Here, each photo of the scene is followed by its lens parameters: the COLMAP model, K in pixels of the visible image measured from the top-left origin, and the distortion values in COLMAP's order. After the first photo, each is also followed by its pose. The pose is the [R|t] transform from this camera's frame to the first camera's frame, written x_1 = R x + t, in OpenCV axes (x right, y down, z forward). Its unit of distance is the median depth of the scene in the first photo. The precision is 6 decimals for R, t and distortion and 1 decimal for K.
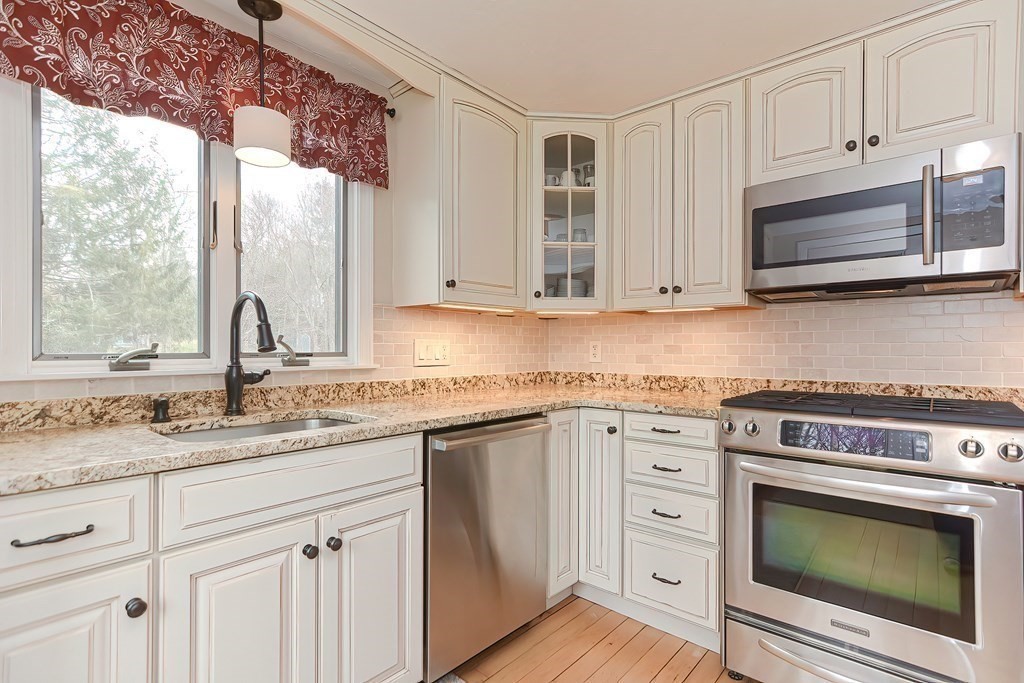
lens RADIAL K [[500.5, 0, 515.4], [0, 500.5, 344.3], [0, 0, 1]] dist [-0.004249, 0.003482]
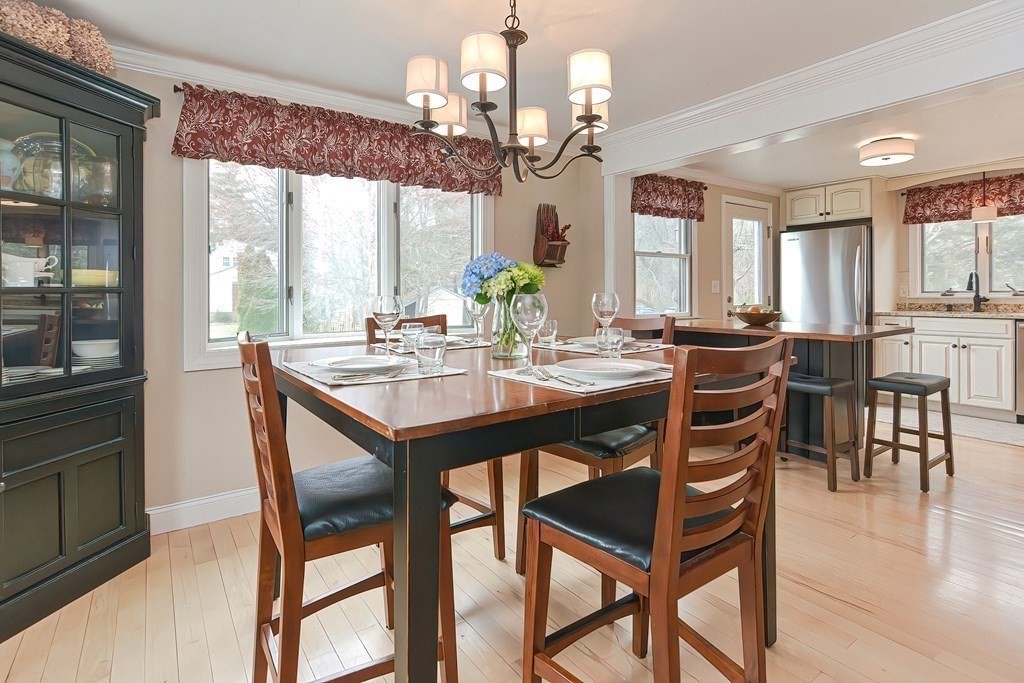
lens RADIAL K [[500.5, 0, 503.6], [0, 500.5, 295.0], [0, 0, 1]] dist [-0.004249, 0.003482]
pose [[-0.267498, 0.002883, -0.963554, 3.226057], [0.013517, 0.999908, -0.000761, 0.007276], [0.963464, -0.013228, -0.267512, -0.949505]]
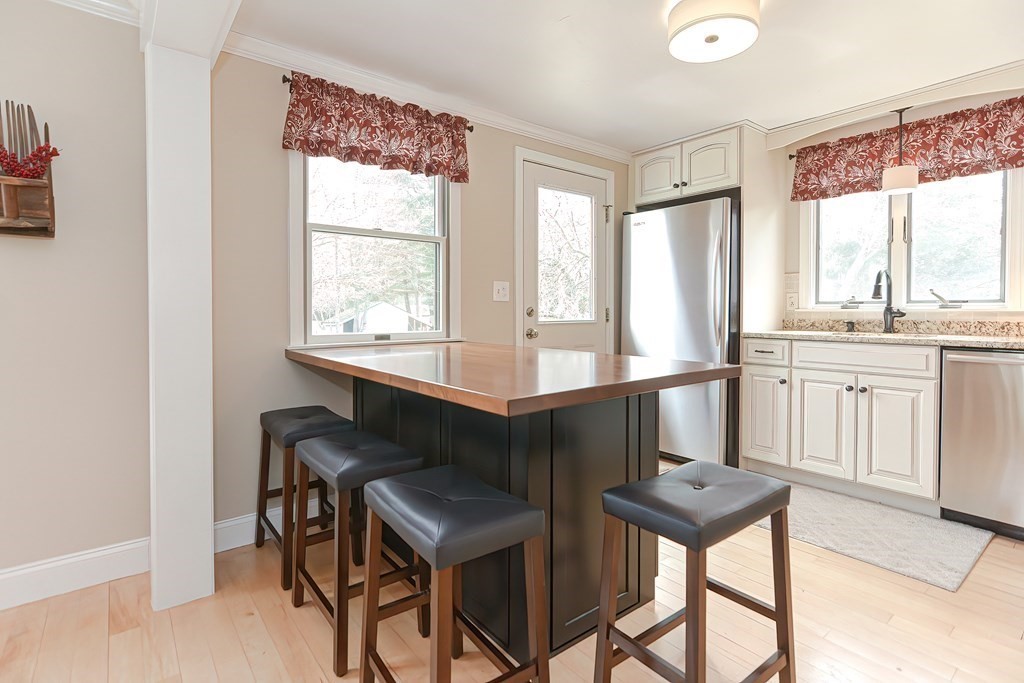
lens RADIAL K [[500.5, 0, 510.2], [0, 500.5, 316.3], [0, 0, 1]] dist [-0.004249, 0.003482]
pose [[-0.199519, 0.011190, -0.979830, 1.689505], [0.007203, 0.999925, 0.009952, 0.052932], [0.979868, -0.005072, -0.199584, -0.019485]]
